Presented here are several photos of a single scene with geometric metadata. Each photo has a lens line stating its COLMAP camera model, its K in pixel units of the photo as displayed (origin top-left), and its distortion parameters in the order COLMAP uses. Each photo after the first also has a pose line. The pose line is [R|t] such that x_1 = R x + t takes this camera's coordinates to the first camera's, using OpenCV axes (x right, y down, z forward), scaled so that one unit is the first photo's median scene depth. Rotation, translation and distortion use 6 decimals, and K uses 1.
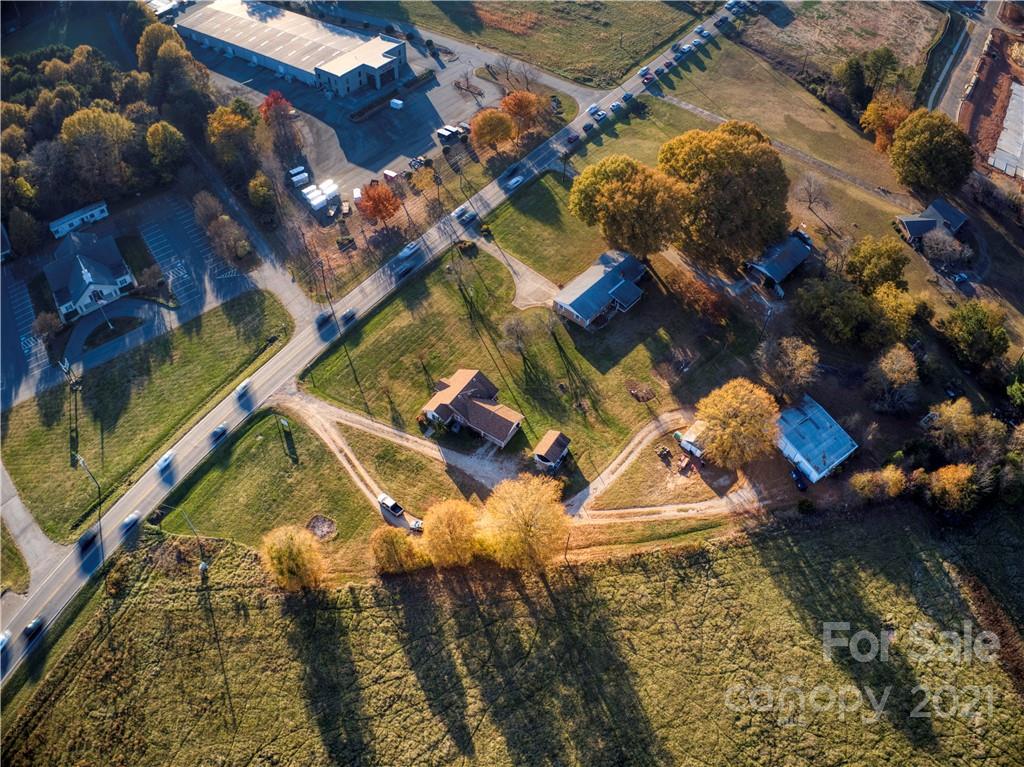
lens RADIAL K [[776.0, 0, 514.9], [0, 776.0, 384.6], [0, 0, 1]] dist [-0.251228, 0.070120]
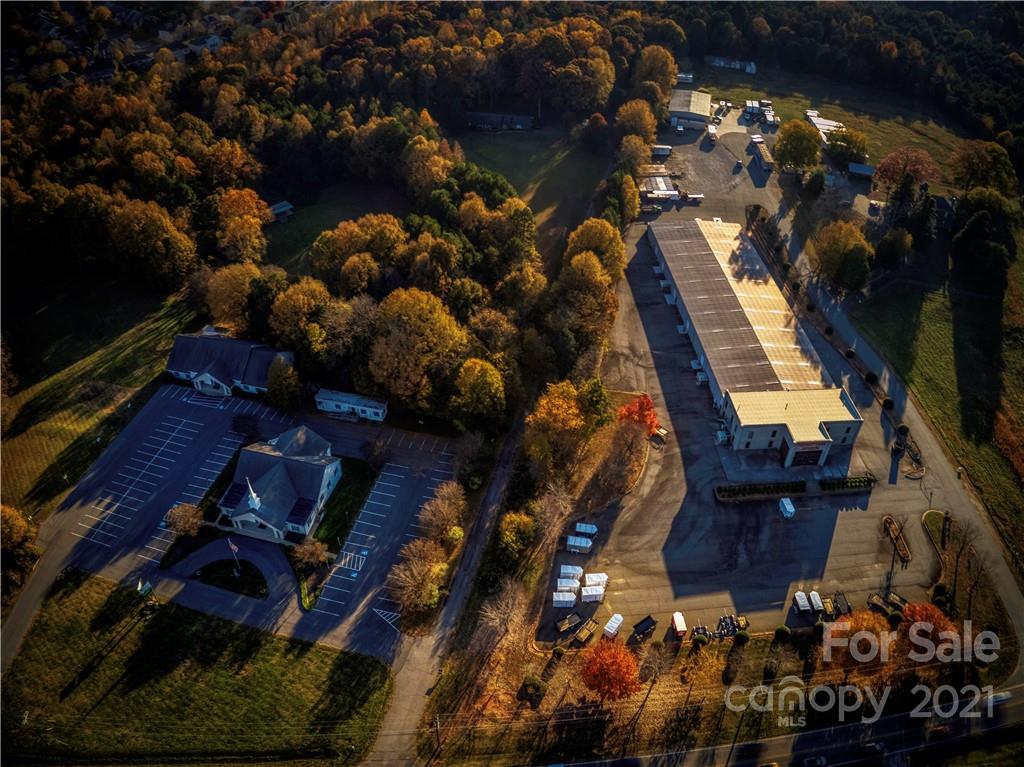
lens RADIAL K [[776.0, 0, 514.9], [0, 776.0, 384.6], [0, 0, 1]] dist [-0.251228, 0.070120]
pose [[0.658147, 0.485812, -0.575177, 0.019981], [-0.587600, 0.809077, 0.011008, -0.488180], [0.470710, 0.330730, 0.817955, 0.436474]]
